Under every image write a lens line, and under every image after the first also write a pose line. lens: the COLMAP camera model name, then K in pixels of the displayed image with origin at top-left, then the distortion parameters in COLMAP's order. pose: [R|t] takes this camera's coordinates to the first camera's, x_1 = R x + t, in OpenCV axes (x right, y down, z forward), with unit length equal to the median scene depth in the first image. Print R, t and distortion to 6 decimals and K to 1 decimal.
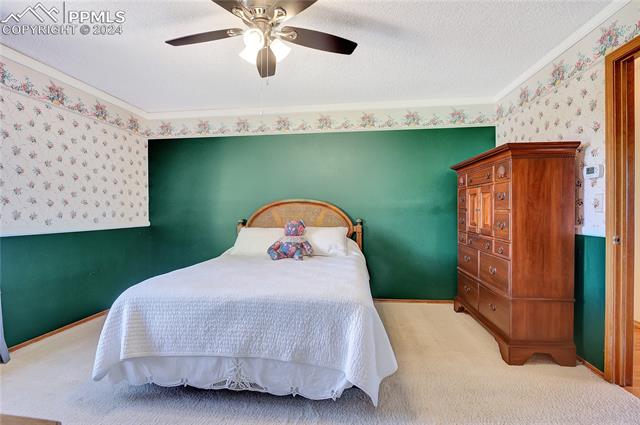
lens RADIAL K [[318.1, 0, 322.8], [0, 318.1, 210.7], [0, 0, 1]] dist [-0.027826, -0.000847]
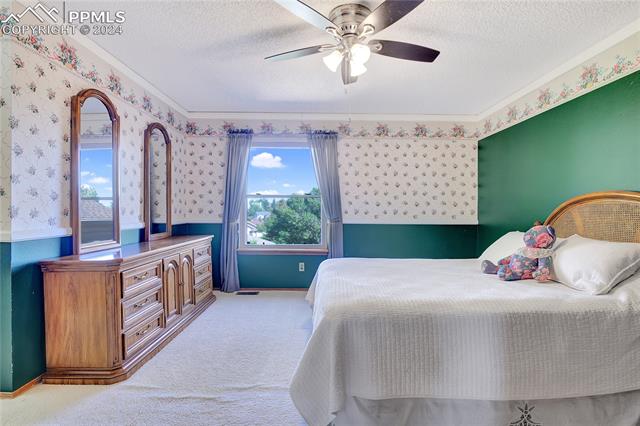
lens RADIAL K [[318.1, 0, 325.6], [0, 318.1, 214.2], [0, 0, 1]] dist [-0.027826, -0.000847]
pose [[0.117685, 0.020204, -0.992845, 0.468496], [-0.002972, 0.999796, 0.019993, -0.004584], [0.993046, 0.000598, 0.117721, 0.421561]]
